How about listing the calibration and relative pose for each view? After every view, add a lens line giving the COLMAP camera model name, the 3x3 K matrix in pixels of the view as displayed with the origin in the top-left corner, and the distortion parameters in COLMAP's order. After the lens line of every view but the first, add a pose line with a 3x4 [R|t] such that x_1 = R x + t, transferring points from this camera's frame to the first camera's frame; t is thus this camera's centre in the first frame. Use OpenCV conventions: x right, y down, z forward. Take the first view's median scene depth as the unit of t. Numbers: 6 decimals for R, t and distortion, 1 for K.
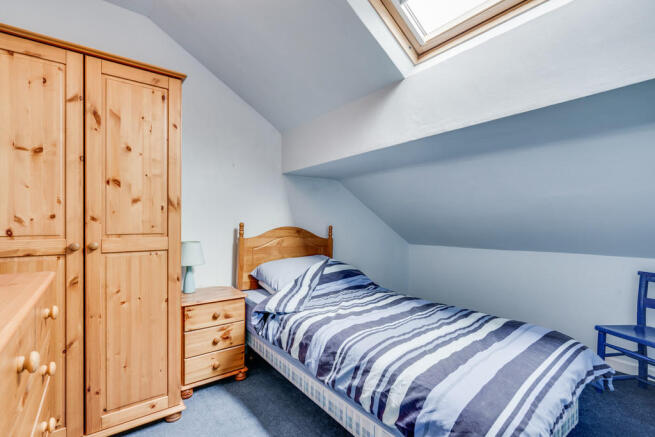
lens RADIAL K [[300.6, 0, 332.0], [0, 300.6, 224.1], [0, 0, 1]] dist [-0.004422, 0.002002]
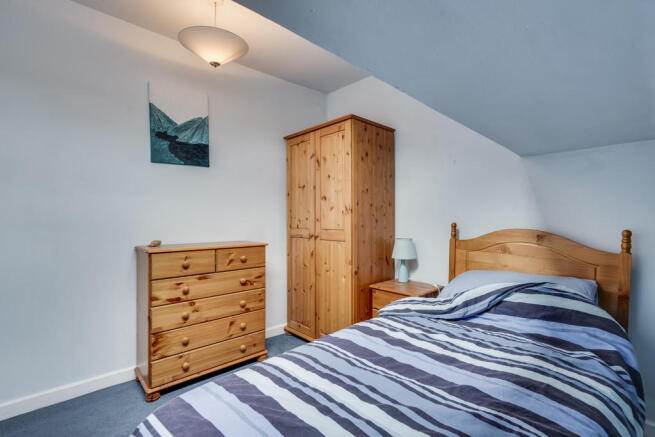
lens RADIAL K [[300.6, 0, 331.3], [0, 300.6, 217.1], [0, 0, 1]] dist [-0.004422, 0.002002]
pose [[0.088786, -0.014057, -0.995952, 0.901339], [-0.005693, 0.999877, -0.014620, -0.007874], [0.996034, 0.006968, 0.088695, 0.833799]]
